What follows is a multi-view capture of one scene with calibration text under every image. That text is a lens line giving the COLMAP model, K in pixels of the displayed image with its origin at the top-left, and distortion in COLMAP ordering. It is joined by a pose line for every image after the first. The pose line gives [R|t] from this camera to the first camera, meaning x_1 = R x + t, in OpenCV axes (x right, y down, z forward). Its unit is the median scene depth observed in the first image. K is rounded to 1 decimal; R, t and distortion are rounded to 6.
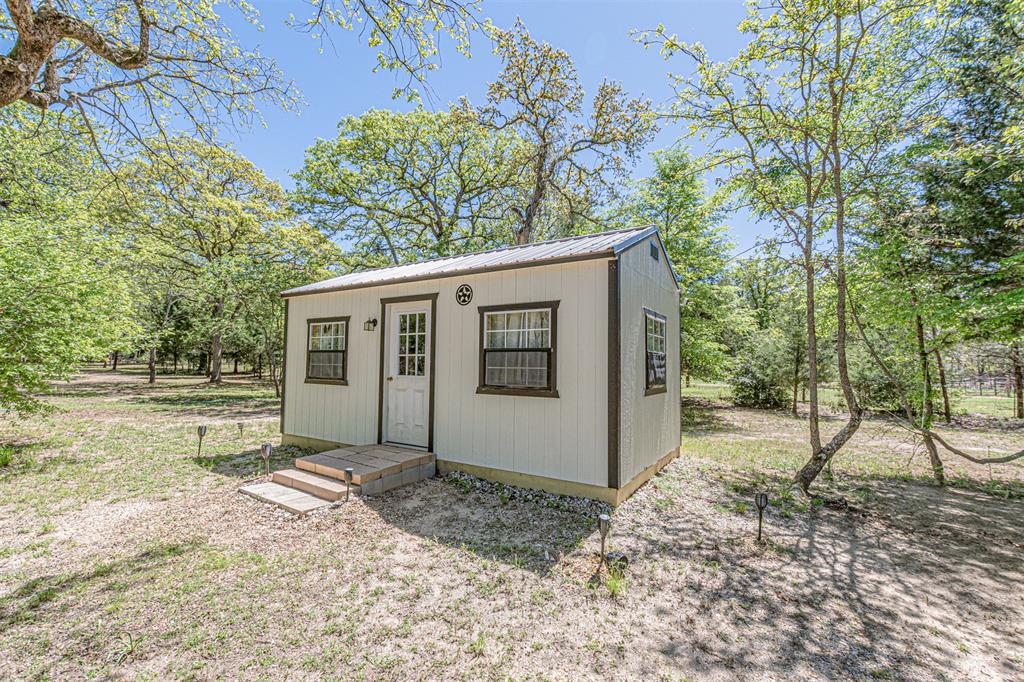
lens RADIAL K [[432.5, 0, 508.3], [0, 432.5, 338.3], [0, 0, 1]] dist [0.000579, -0.000394]
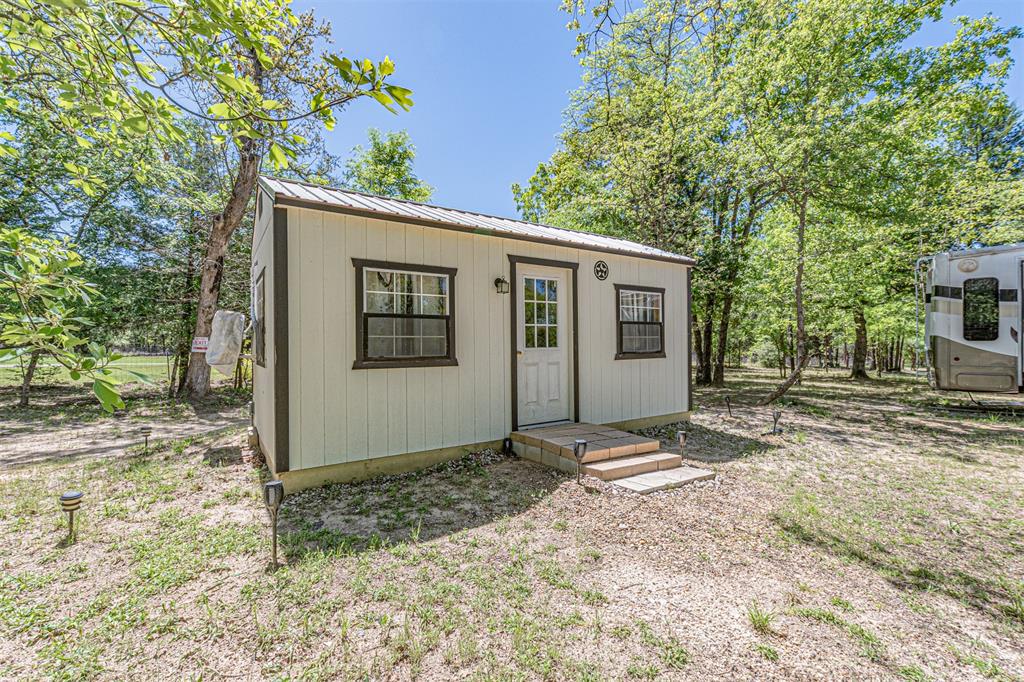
lens RADIAL K [[432.5, 0, 508.6], [0, 432.5, 340.8], [0, 0, 1]] dist [0.000579, -0.000394]
pose [[0.421854, -0.026495, 0.906277, -1.132463], [-0.056201, 0.996887, 0.055304, 0.026776], [-0.904920, -0.074264, 0.419051, 0.710295]]
